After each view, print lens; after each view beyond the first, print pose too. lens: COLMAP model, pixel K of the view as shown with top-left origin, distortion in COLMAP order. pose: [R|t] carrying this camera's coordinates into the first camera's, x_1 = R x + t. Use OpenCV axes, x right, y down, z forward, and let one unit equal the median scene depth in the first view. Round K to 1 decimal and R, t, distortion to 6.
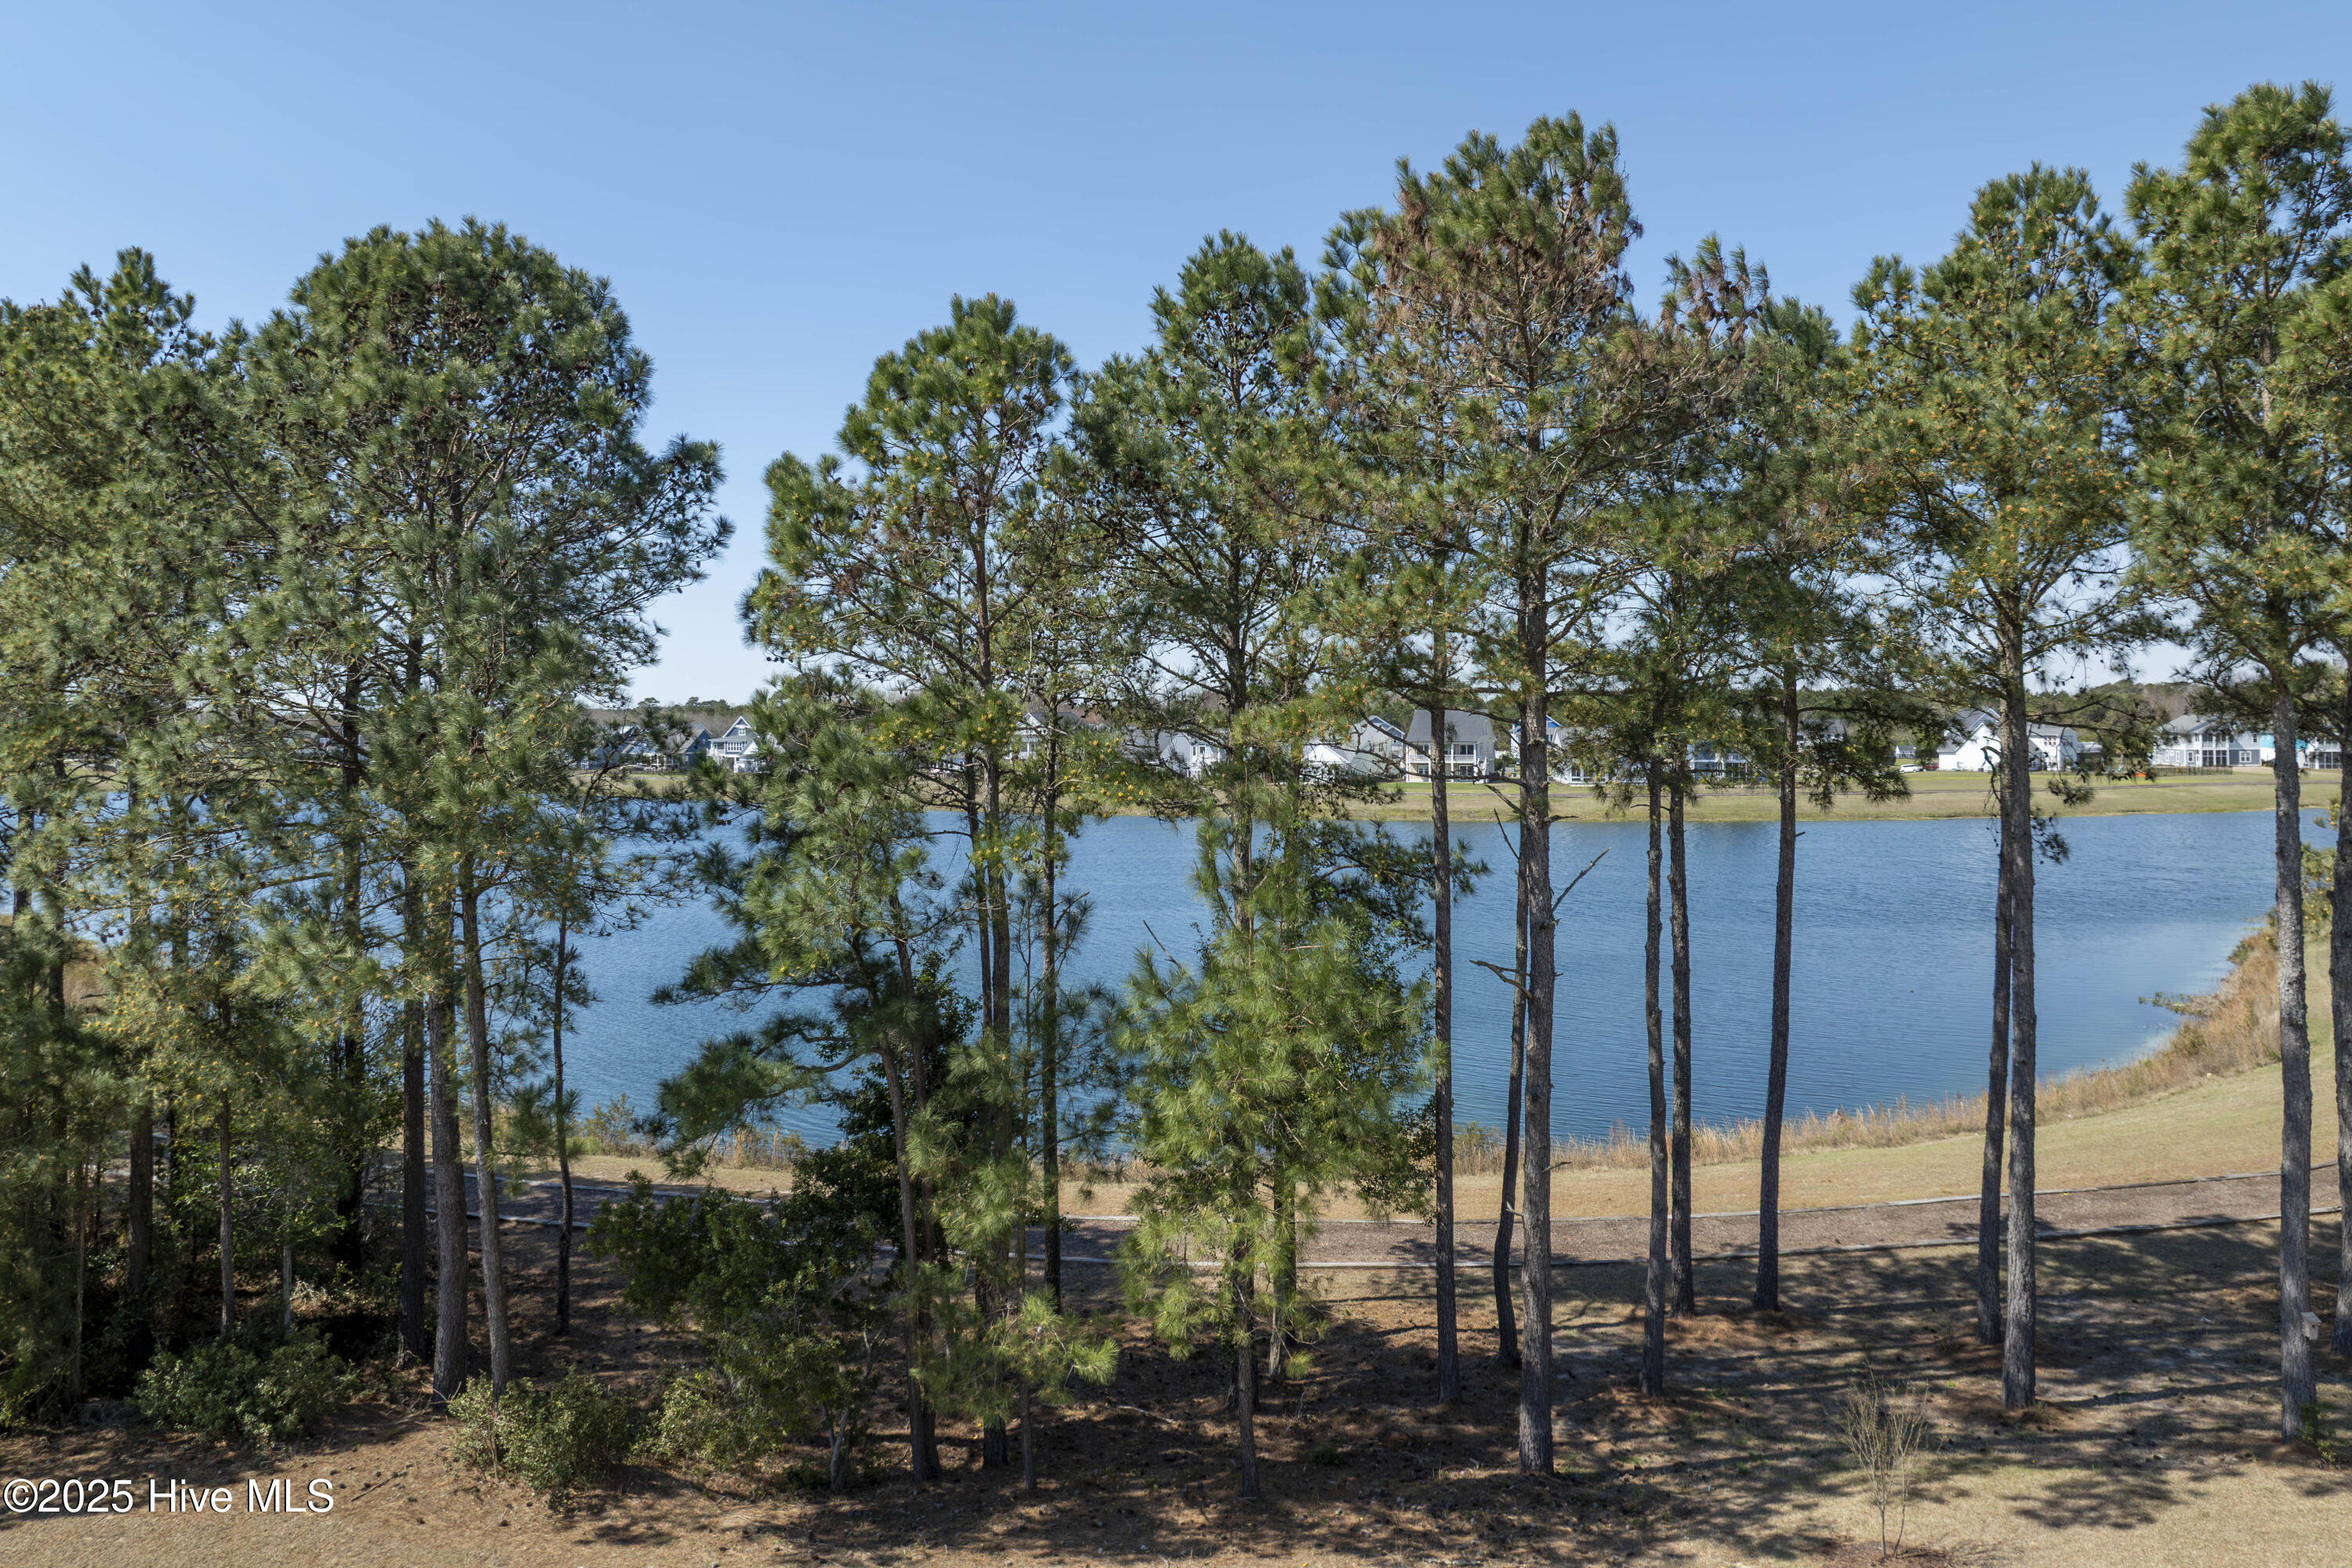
lens RADIAL K [[1665.0, 0, 1187.2], [0, 1665.0, 687.6], [0, 0, 1]] dist [-0.044179, 0.011556]
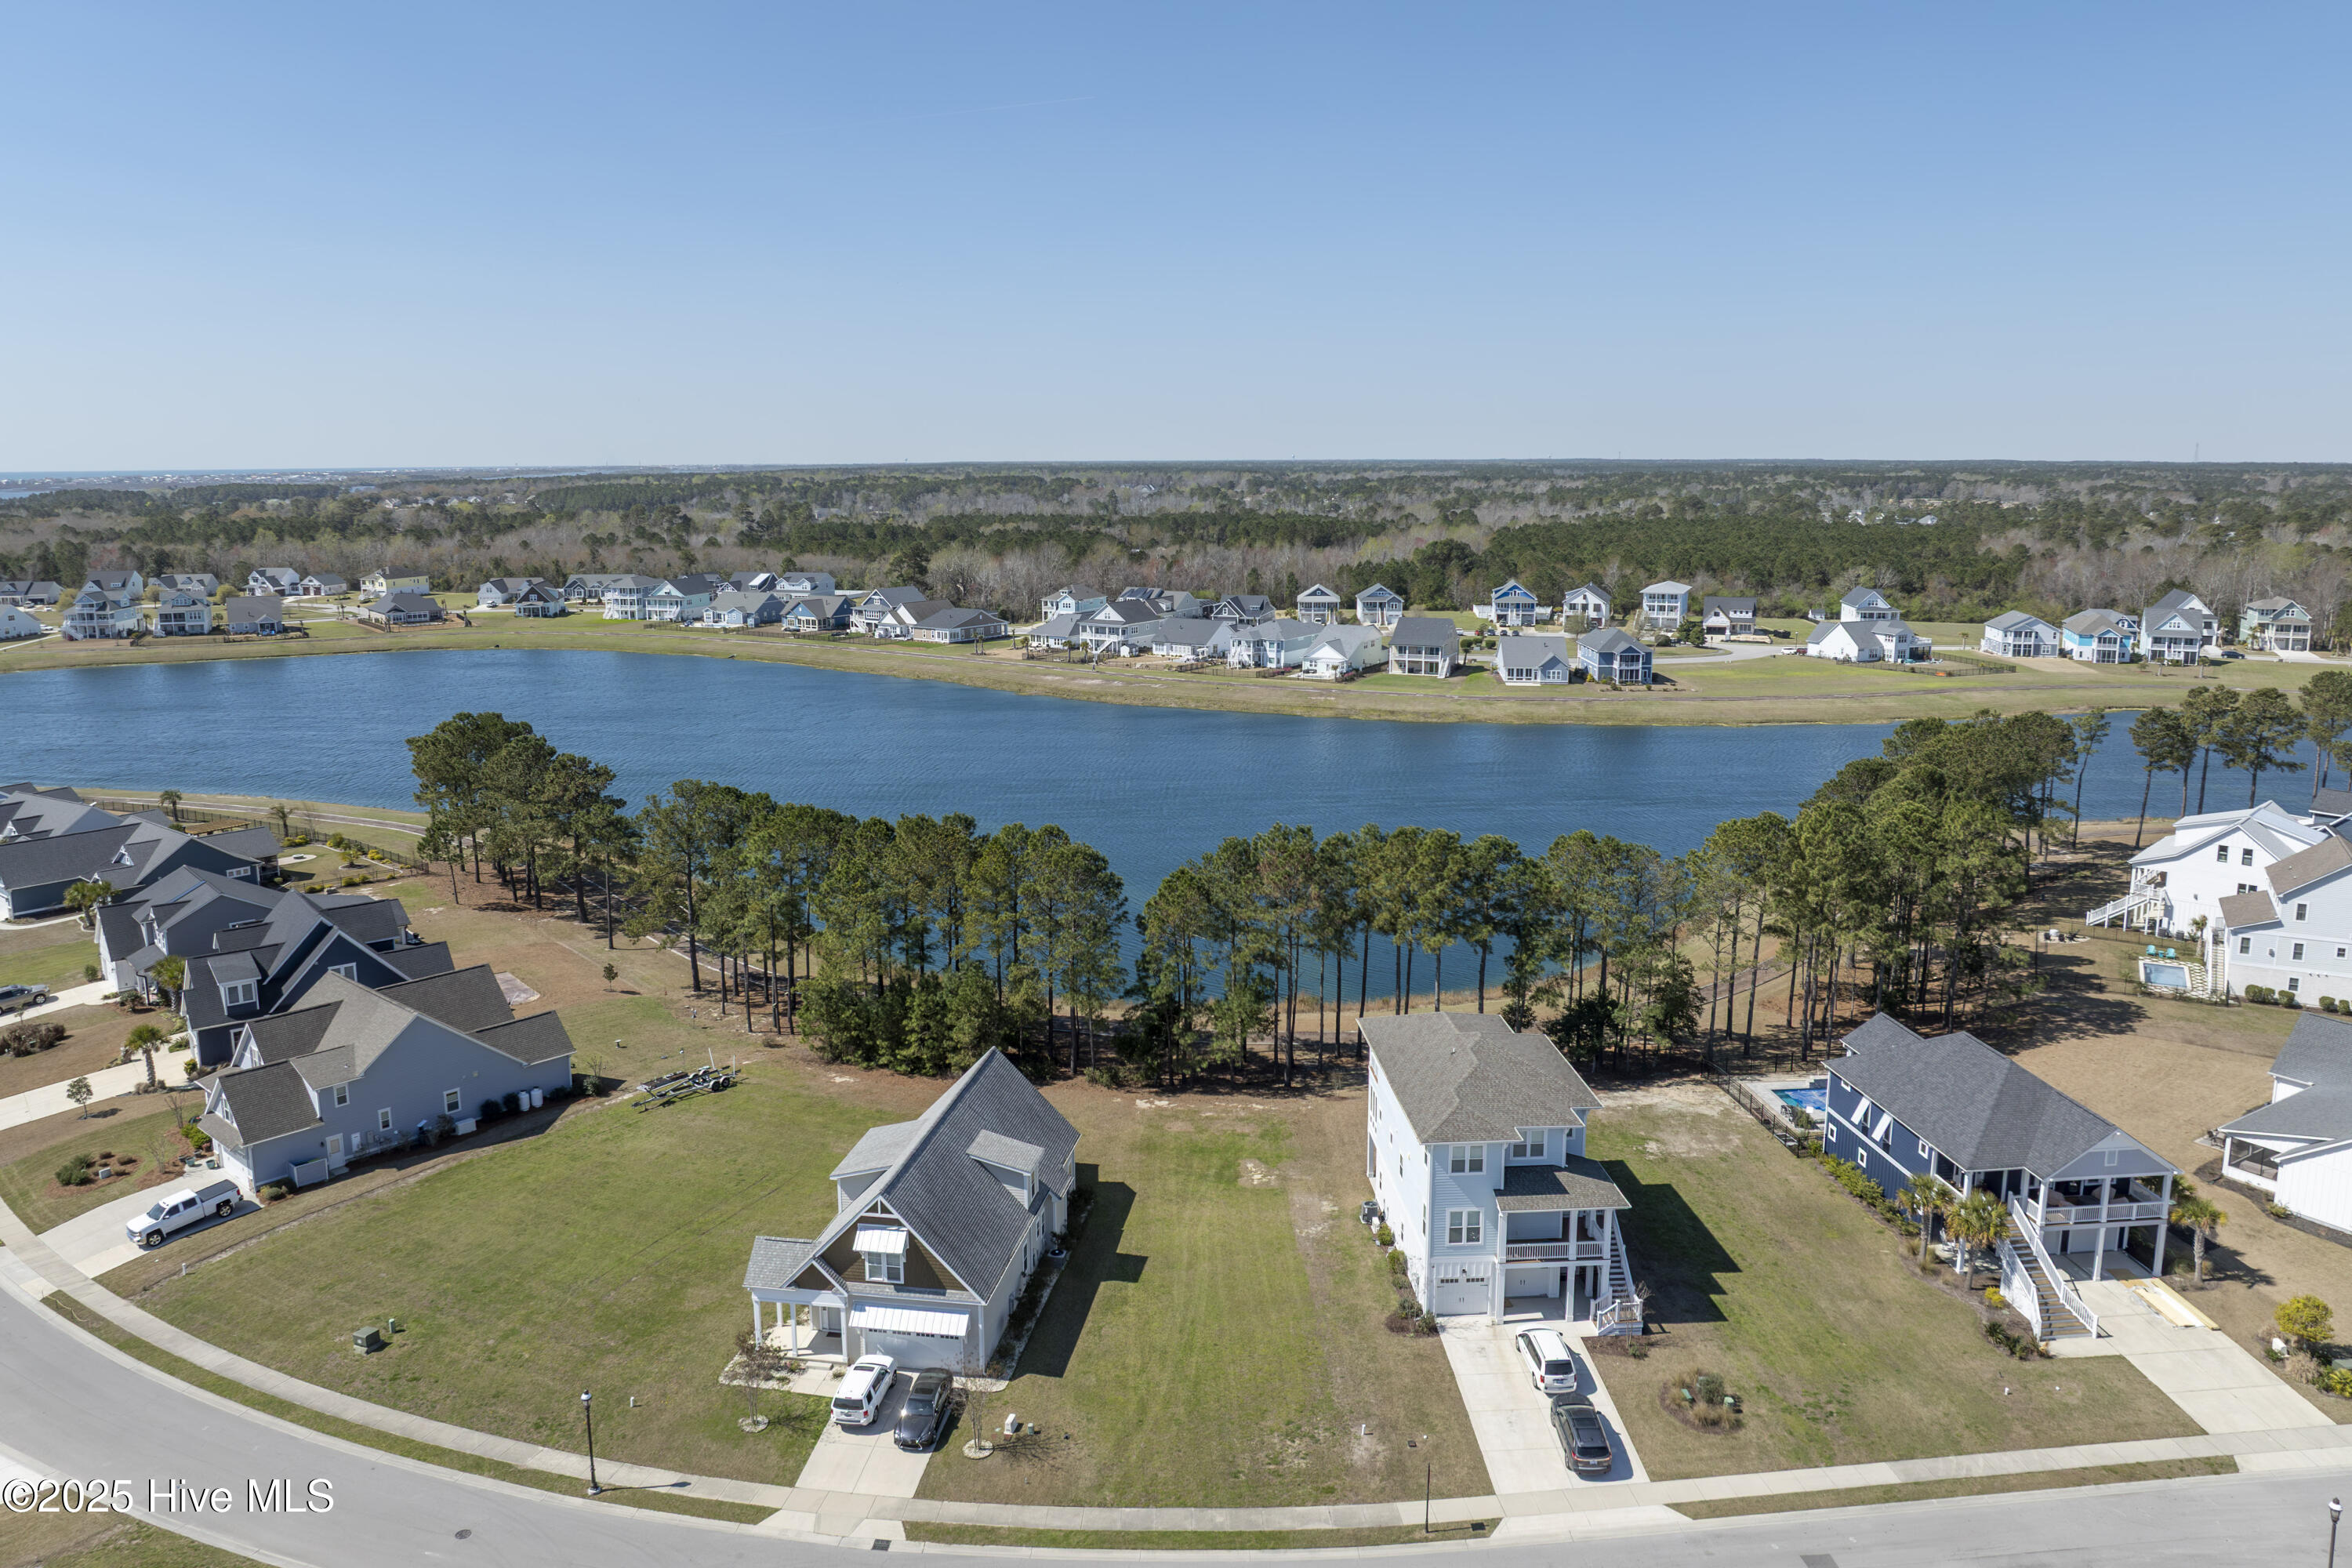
lens RADIAL K [[1675.2, 0, 1189.4], [0, 1675.2, 737.7], [0, 0, 1]] dist [-0.039100, 0.000197]
pose [[0.999739, 0.011990, -0.019454, -0.010130], [-0.008264, 0.983379, 0.181379, -1.487186], [0.021305, -0.181171, 0.983221, -3.807449]]
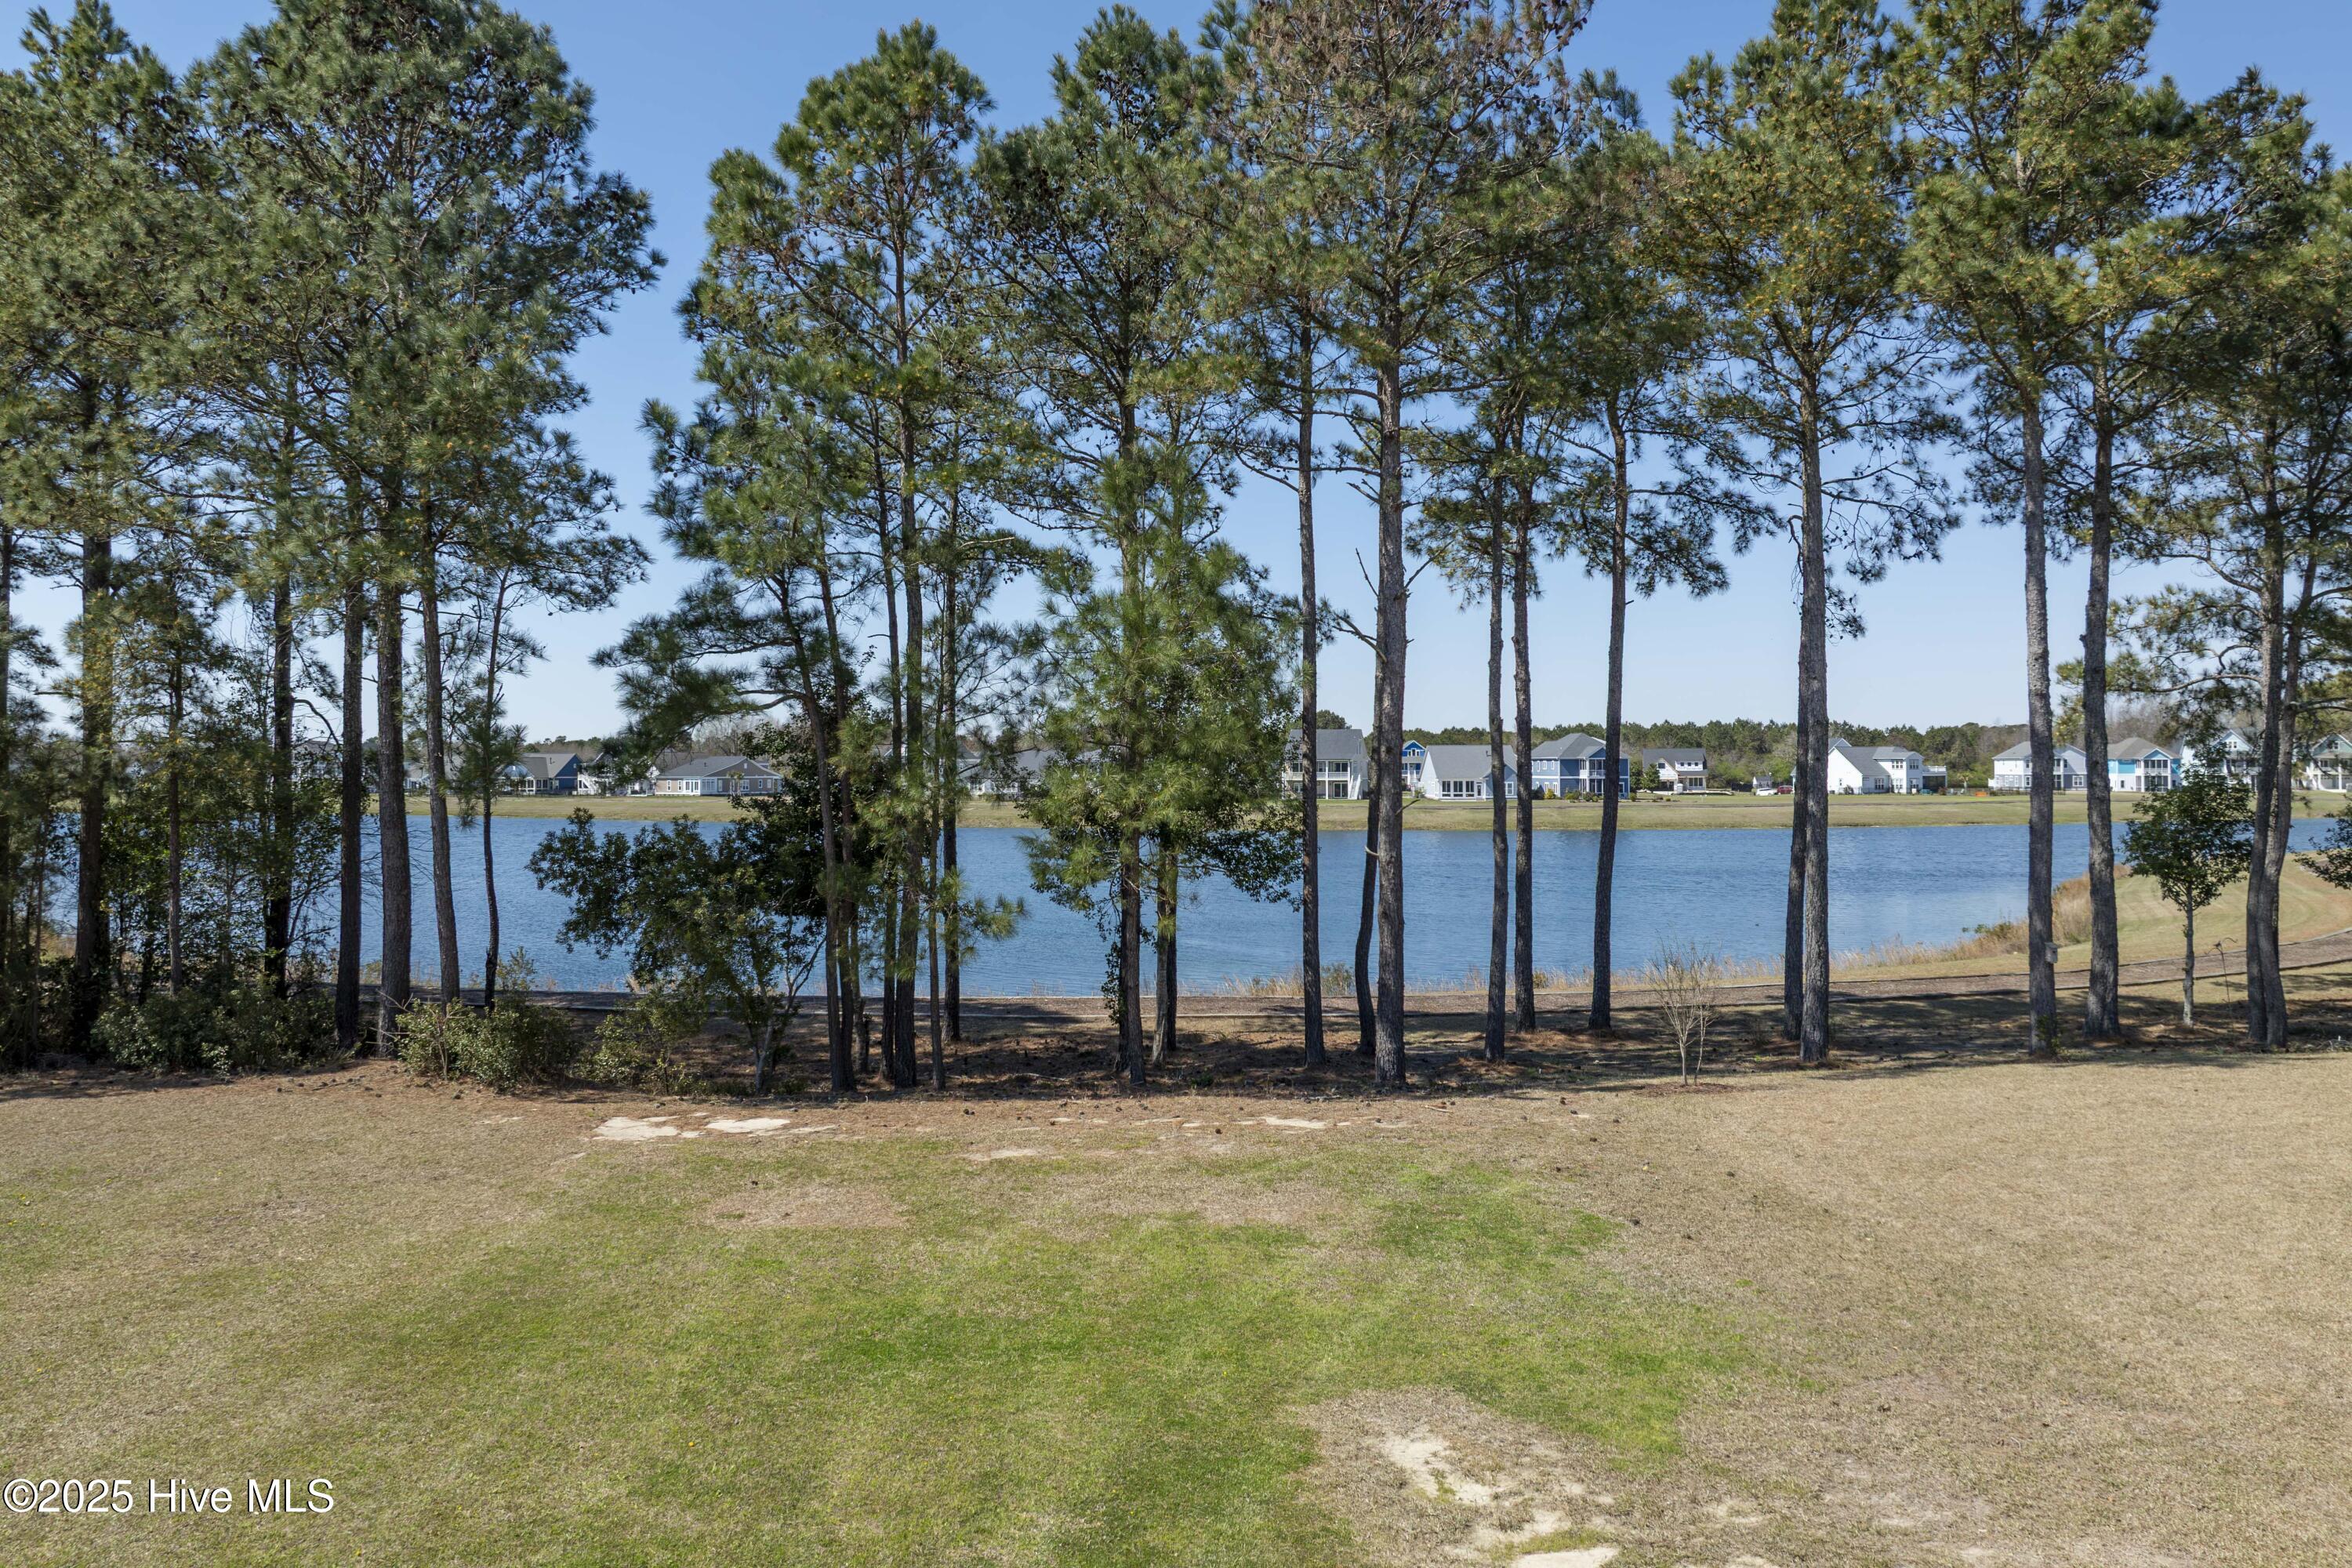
lens RADIAL K [[1658.0, 0, 1177.6], [0, 1658.0, 740.3], [0, 0, 1]] dist [-0.044154, 0.020070]
pose [[0.997502, 0.006805, 0.070312, -0.013388], [-0.006762, 0.999977, -0.000843, 0.228599], [-0.070316, 0.000366, 0.997525, -0.110191]]
